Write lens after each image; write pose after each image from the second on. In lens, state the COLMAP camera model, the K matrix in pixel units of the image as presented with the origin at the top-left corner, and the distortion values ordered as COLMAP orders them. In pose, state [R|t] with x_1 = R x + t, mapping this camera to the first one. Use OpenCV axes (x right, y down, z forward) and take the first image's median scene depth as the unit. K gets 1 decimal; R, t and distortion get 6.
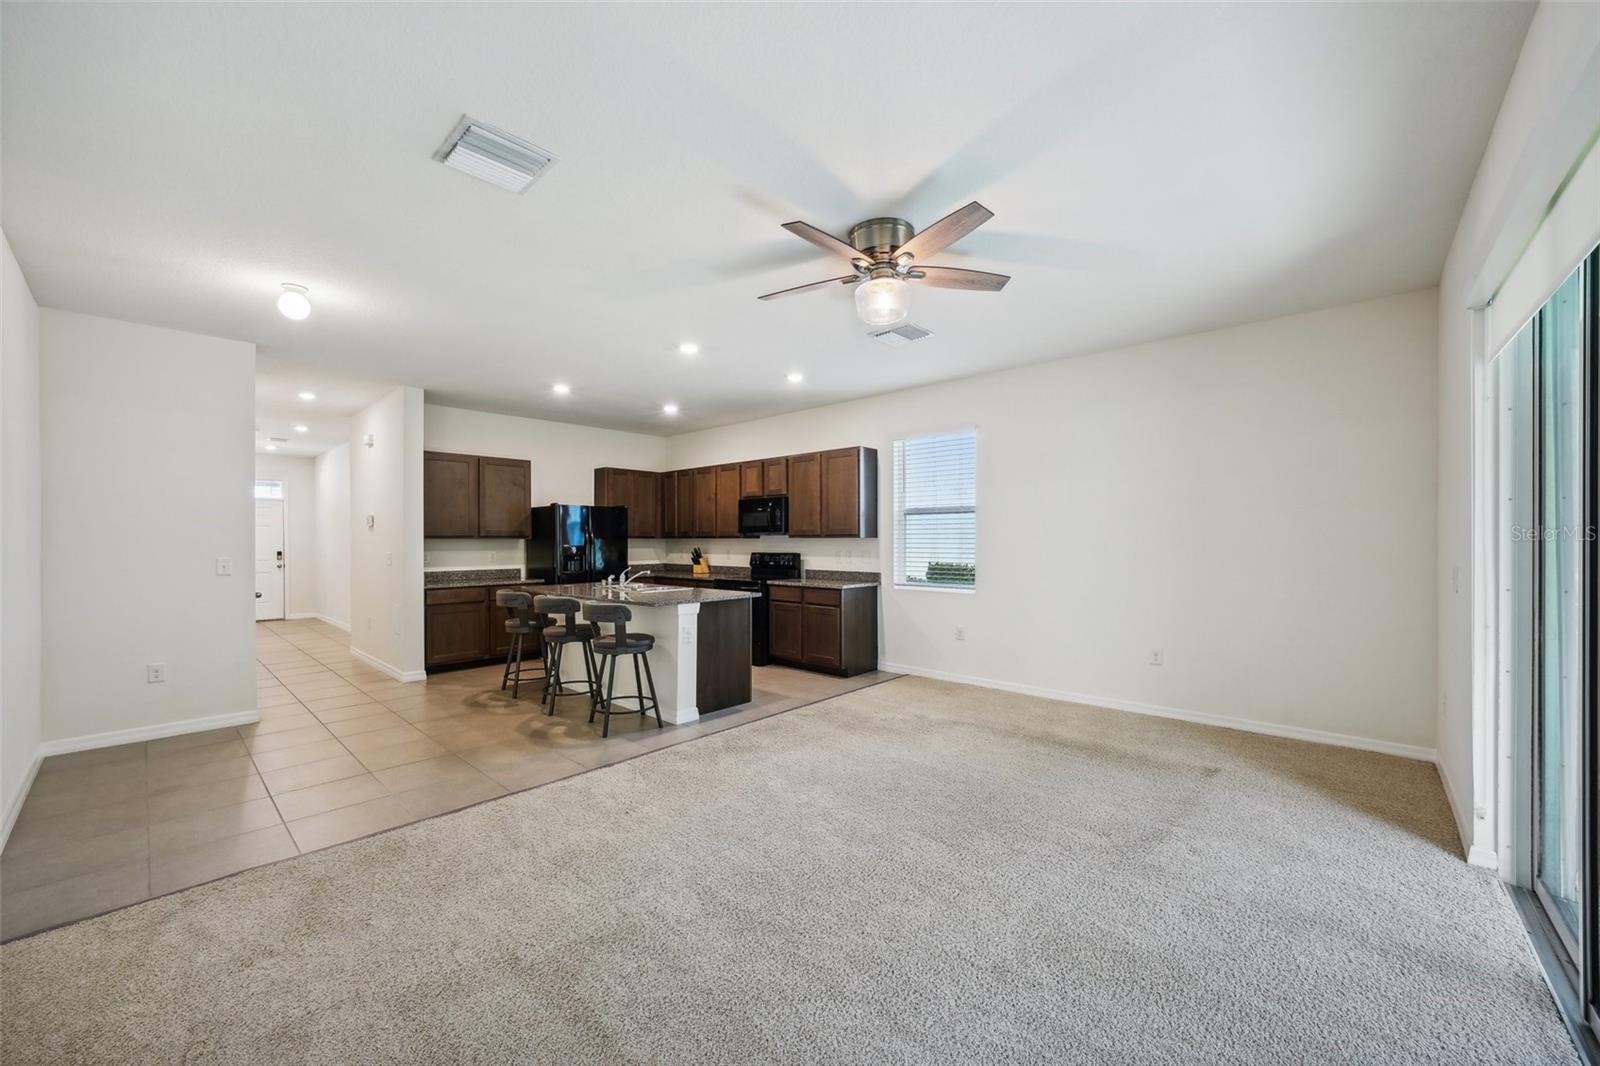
lens RADIAL K [[585.9, 0, 759.4], [0, 585.9, 537.9], [0, 0, 1]] dist [-0.017308, 0.000028]
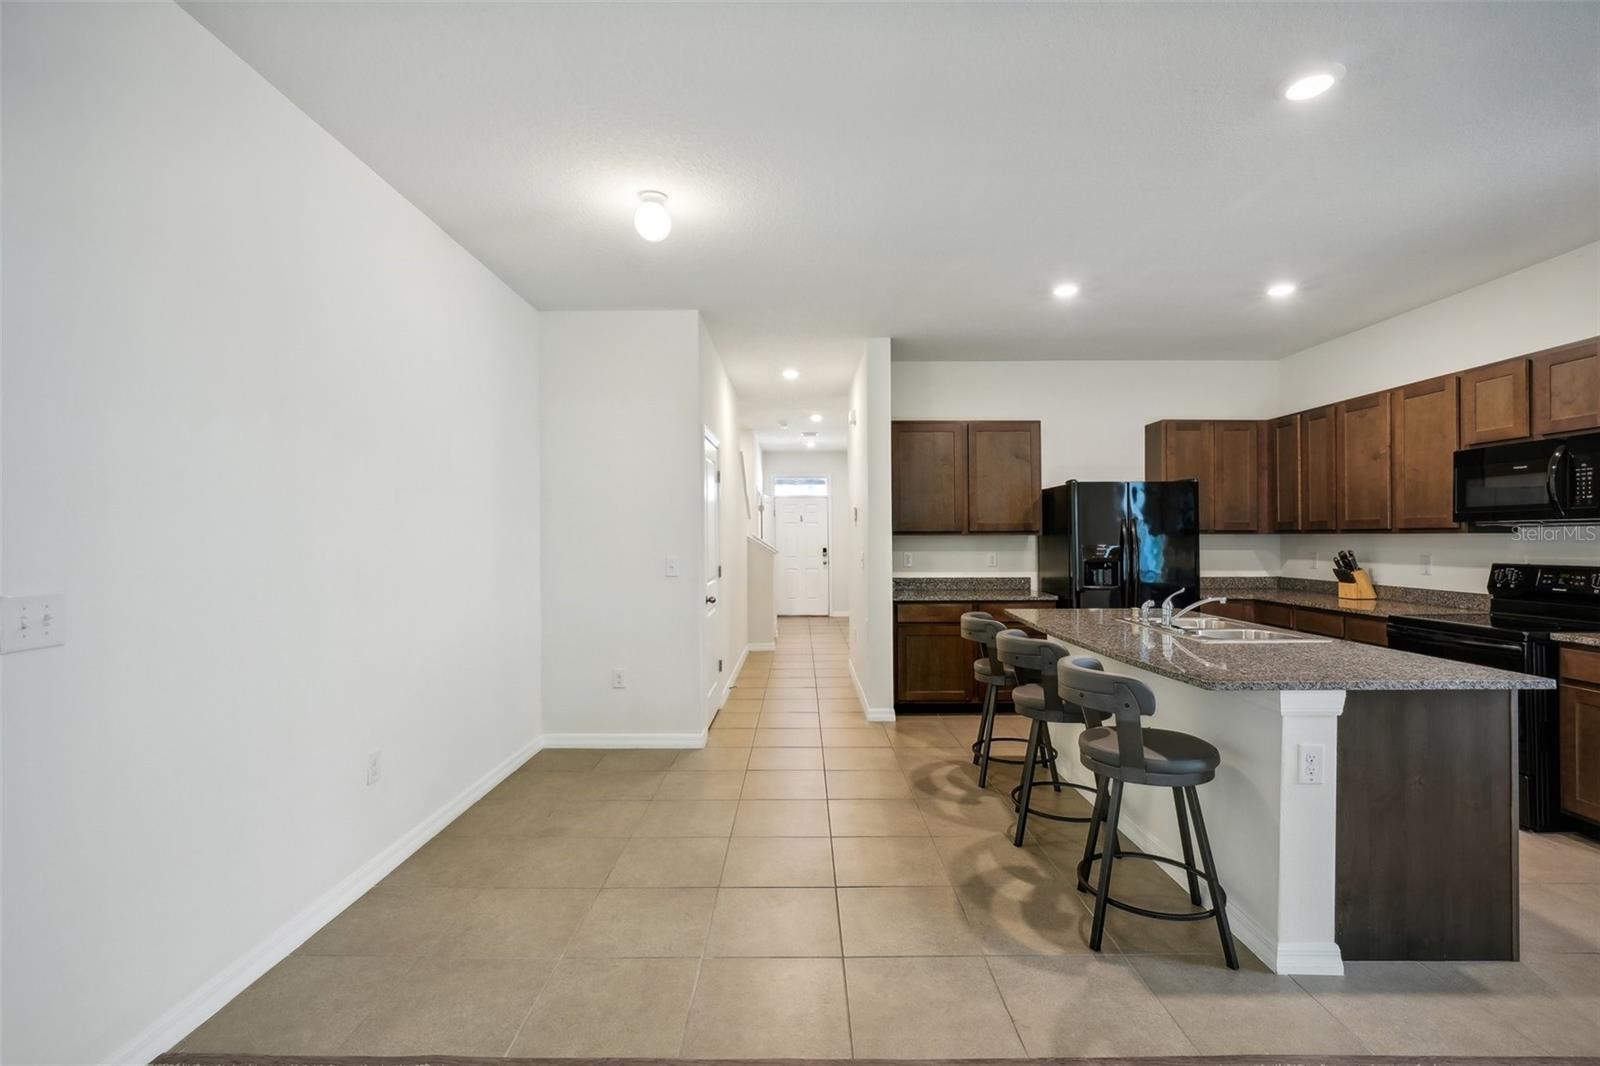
lens RADIAL K [[694.6, 0, 813.0], [0, 694.6, 529.9], [0, 0, 1]] dist [-0.005896, 0.001862]
pose [[0.717878, -0.006348, -0.696140, -0.022397], [0.002171, 0.999974, -0.006881, 0.001020], [0.696166, 0.003429, 0.717873, 0.281527]]
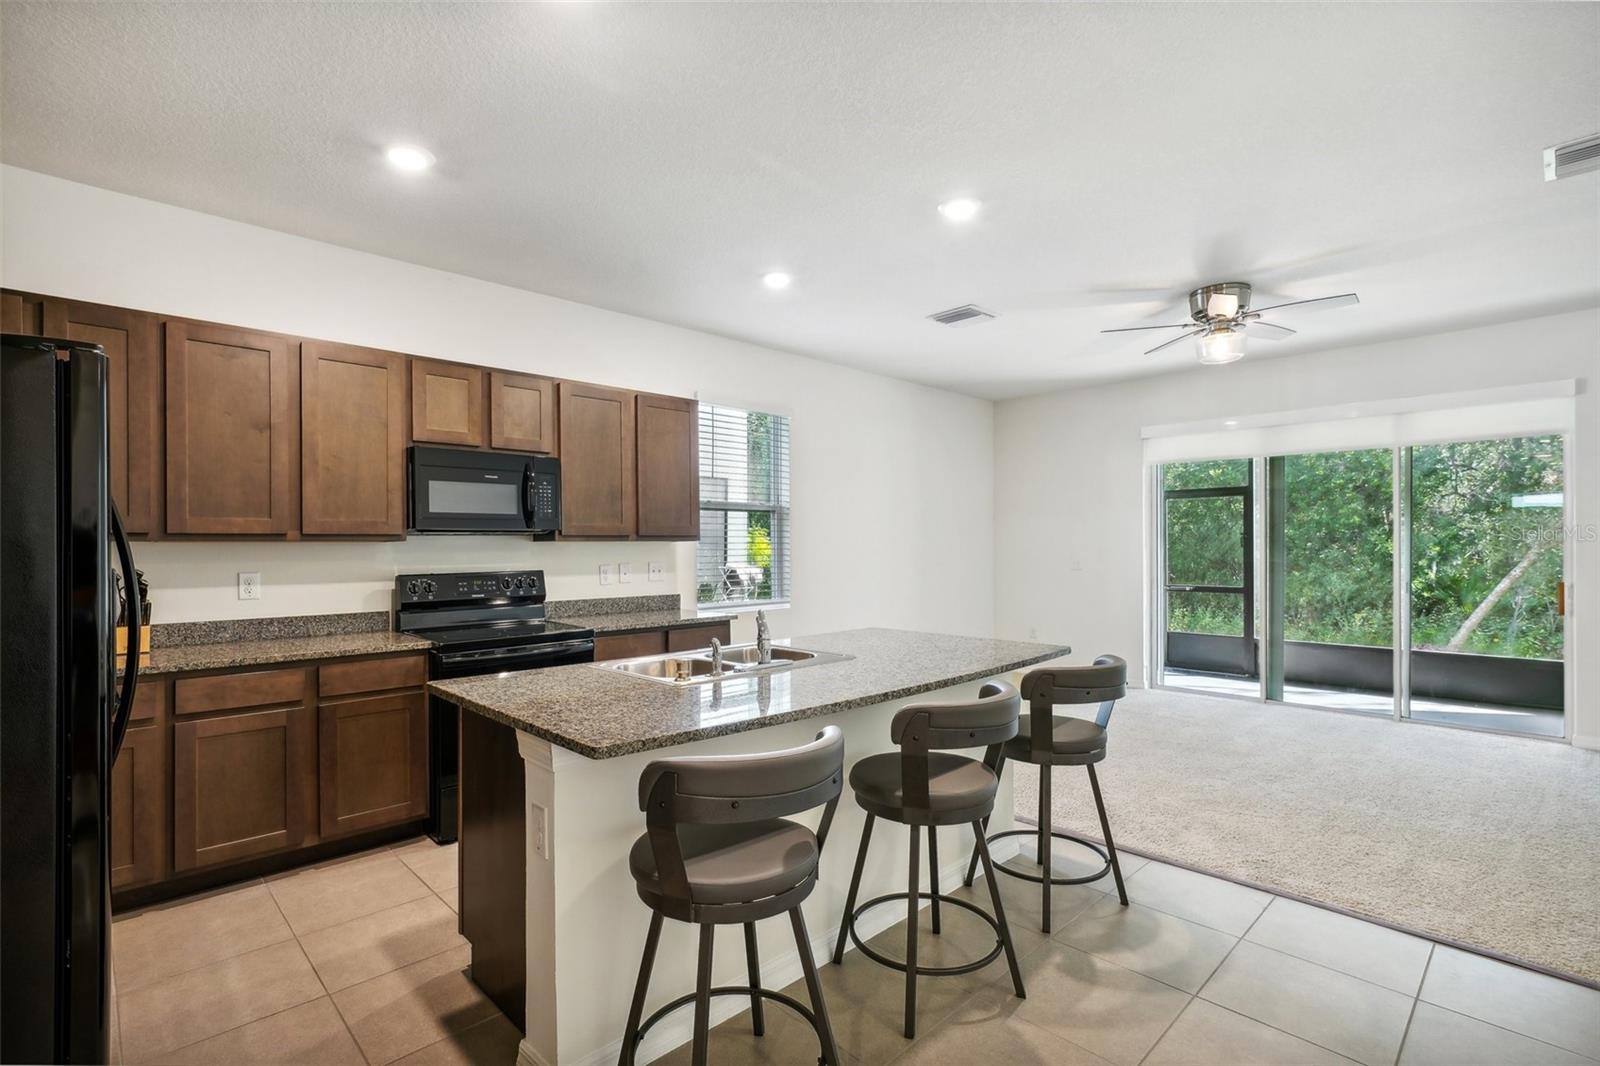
lens RADIAL K [[700.3, 0, 833.2], [0, 700.3, 544.8], [0, 0, 1]] dist [-0.003925, 0.000449]
pose [[0.008656, 0.002803, 0.999959, -0.603869], [0.001762, 0.999994, -0.002818, 0.006104], [-0.999961, 0.001786, 0.008651, 0.828654]]
